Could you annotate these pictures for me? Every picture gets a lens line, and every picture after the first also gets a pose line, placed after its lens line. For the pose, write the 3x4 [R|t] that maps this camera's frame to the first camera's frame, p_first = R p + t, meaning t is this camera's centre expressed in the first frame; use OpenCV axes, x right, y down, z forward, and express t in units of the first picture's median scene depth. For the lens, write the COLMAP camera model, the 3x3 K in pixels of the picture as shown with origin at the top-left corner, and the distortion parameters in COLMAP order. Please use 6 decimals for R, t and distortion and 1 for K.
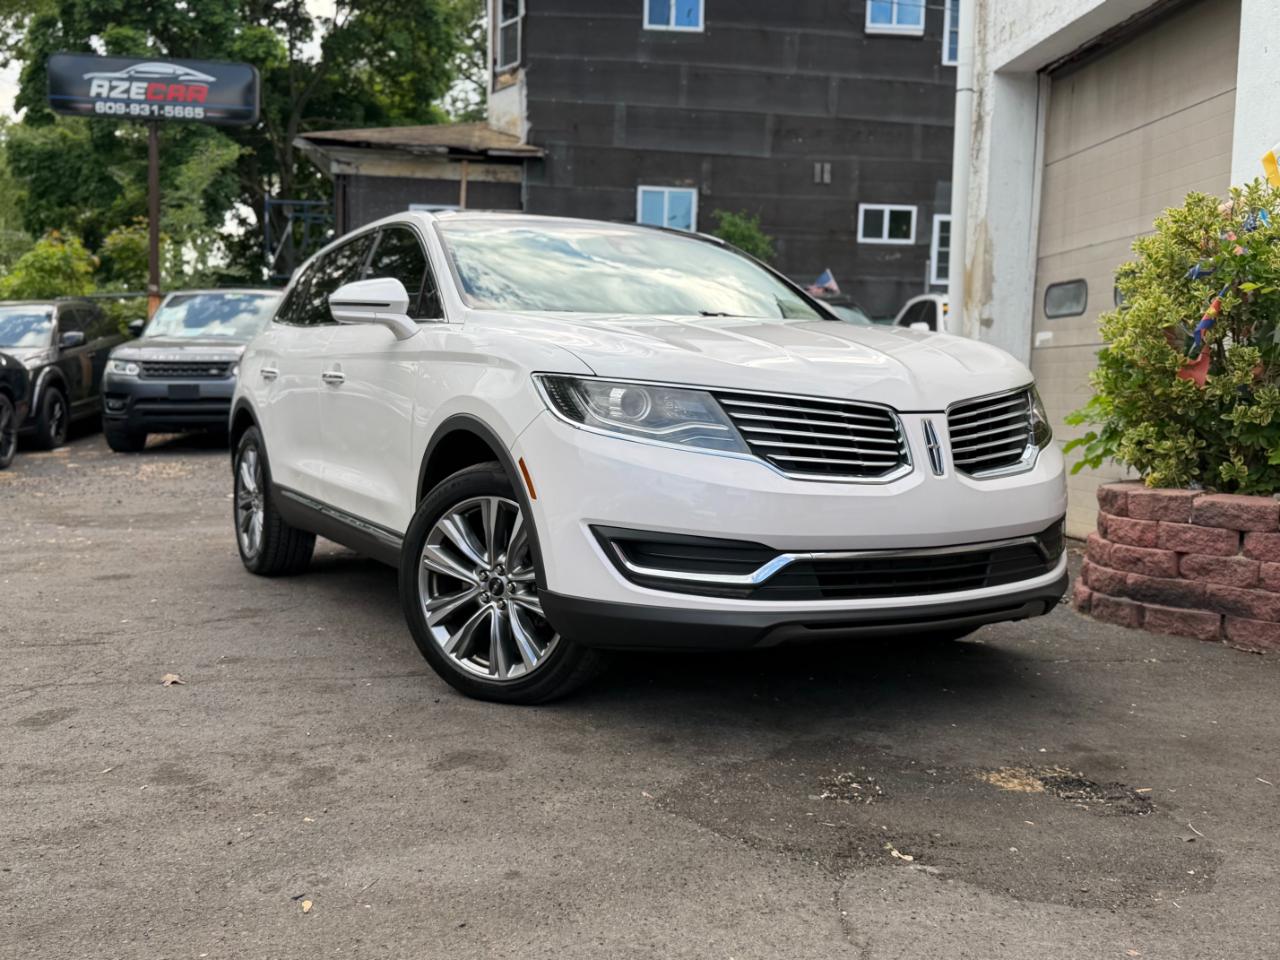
lens RADIAL K [[1259.1, 0, 629.0], [0, 1259.1, 484.1], [0, 0, 1]] dist [0.174753, -0.380507]
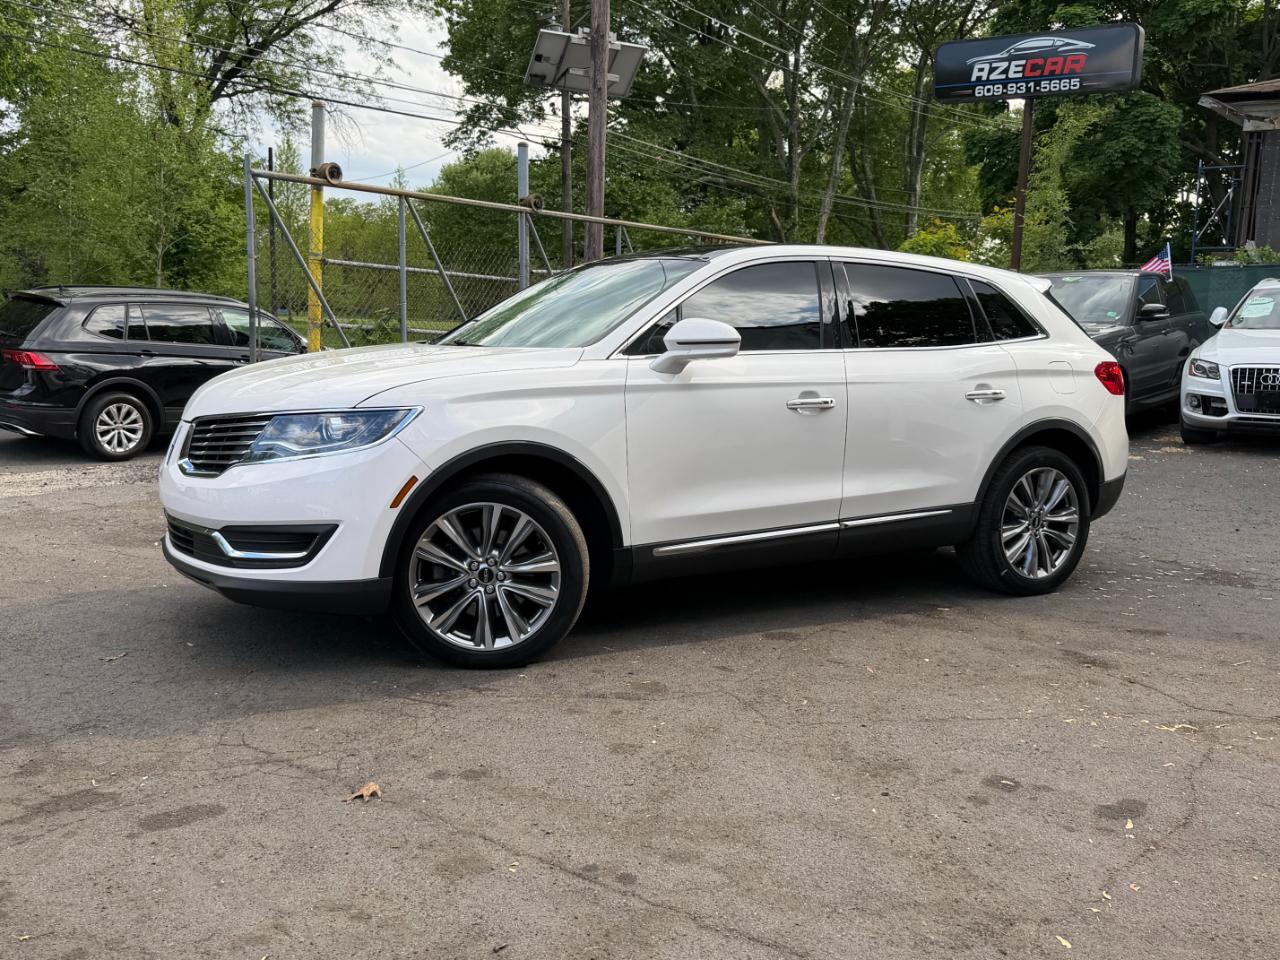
lens RADIAL K [[1183.8, 0, 647.2], [0, 1183.8, 489.9], [0, 0, 1]] dist [0.128464, -0.232520]
pose [[0.725003, 0.099801, -0.681477, 0.072115], [-0.073879, 0.995006, 0.067119, -0.027189], [0.684772, 0.001686, 0.728755, 0.136643]]
